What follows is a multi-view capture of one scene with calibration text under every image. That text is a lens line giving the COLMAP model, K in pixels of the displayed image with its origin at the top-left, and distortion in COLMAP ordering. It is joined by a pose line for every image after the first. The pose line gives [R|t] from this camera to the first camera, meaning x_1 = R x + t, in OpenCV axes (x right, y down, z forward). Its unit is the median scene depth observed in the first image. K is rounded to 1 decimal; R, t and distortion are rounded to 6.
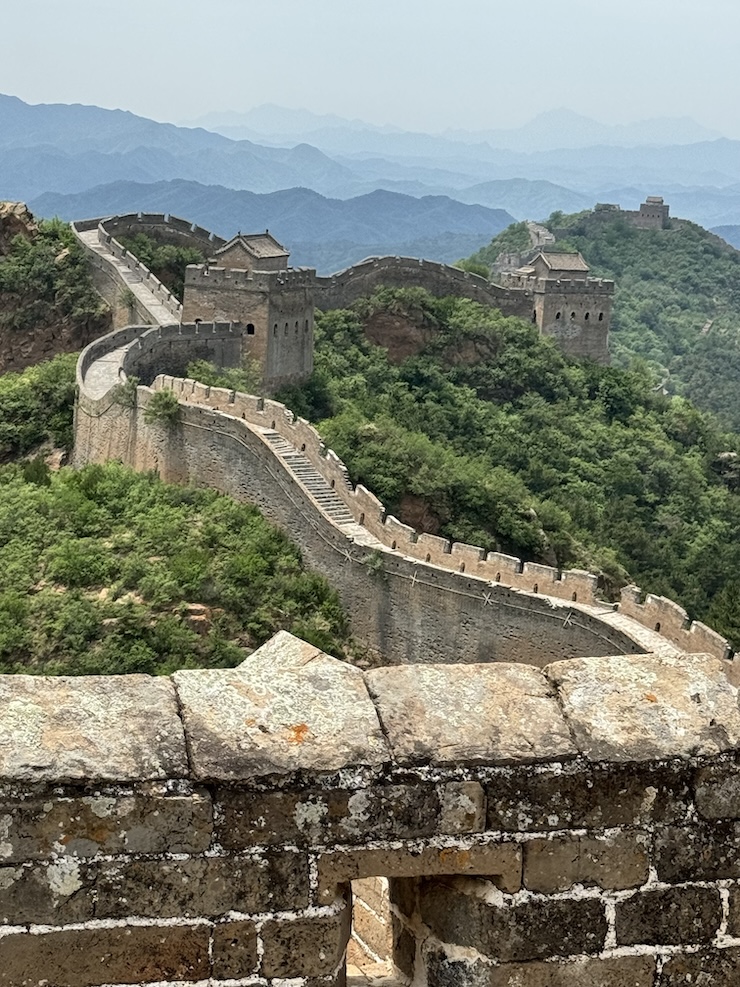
lens RADIAL K [[2546.3, 0, 369.3], [0, 2546.3, 494.4], [0, 0, 1]] dist [-0.013880, 0.000000]
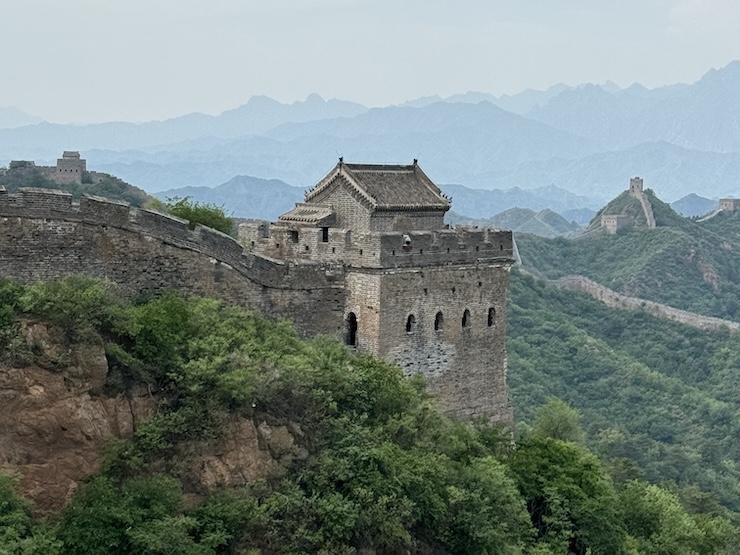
lens RADIAL K [[1932.0, 0, 370.8], [0, 1932.0, 278.3], [0, 0, 1]] dist [0.135764, 0.000000]
pose [[0.951600, -0.060914, 0.301241, -0.022717], [0.078985, 0.995711, -0.048167, -0.065674], [-0.297015, 0.069630, 0.952331, 0.743036]]
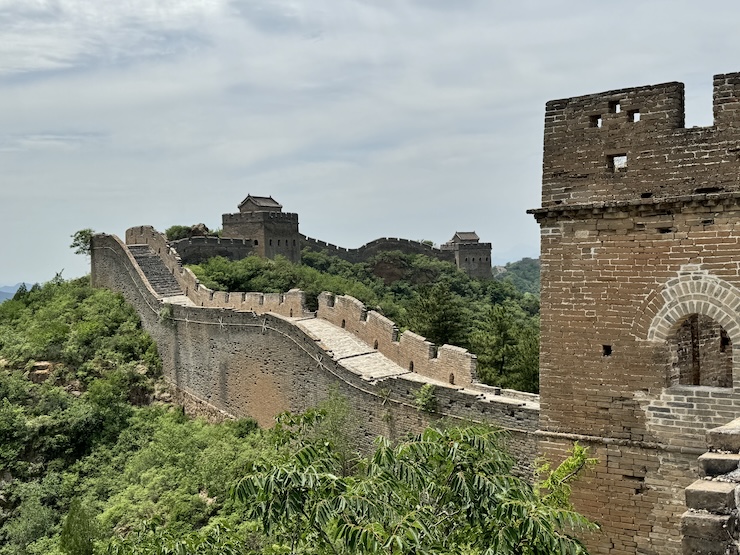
lens RADIAL K [[829.3, 0, 370.9], [0, 829.3, 274.5], [0, 0, 1]] dist [0.111709, 0.000000]
pose [[0.988668, -0.099935, -0.112021, 0.074654], [0.083986, 0.986722, -0.139020, 0.036529], [0.124427, 0.128037, 0.983933, 0.297100]]
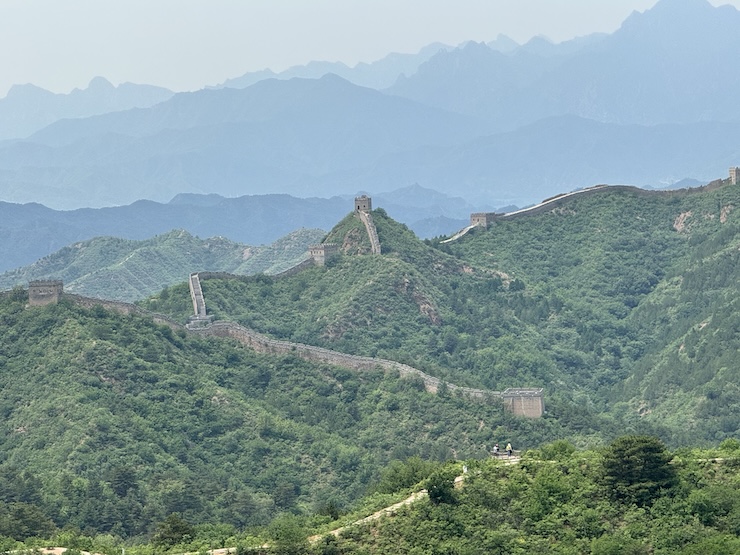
lens RADIAL K [[2783.1, 0, 369.3], [0, 2783.1, 277.4], [0, 0, 1]] dist [0.296798, 0.000000]
pose [[0.931222, -0.118360, 0.344697, -0.016429], [0.146777, 0.987500, -0.057448, -0.057236], [-0.333589, 0.104090, 0.936954, 0.625199]]
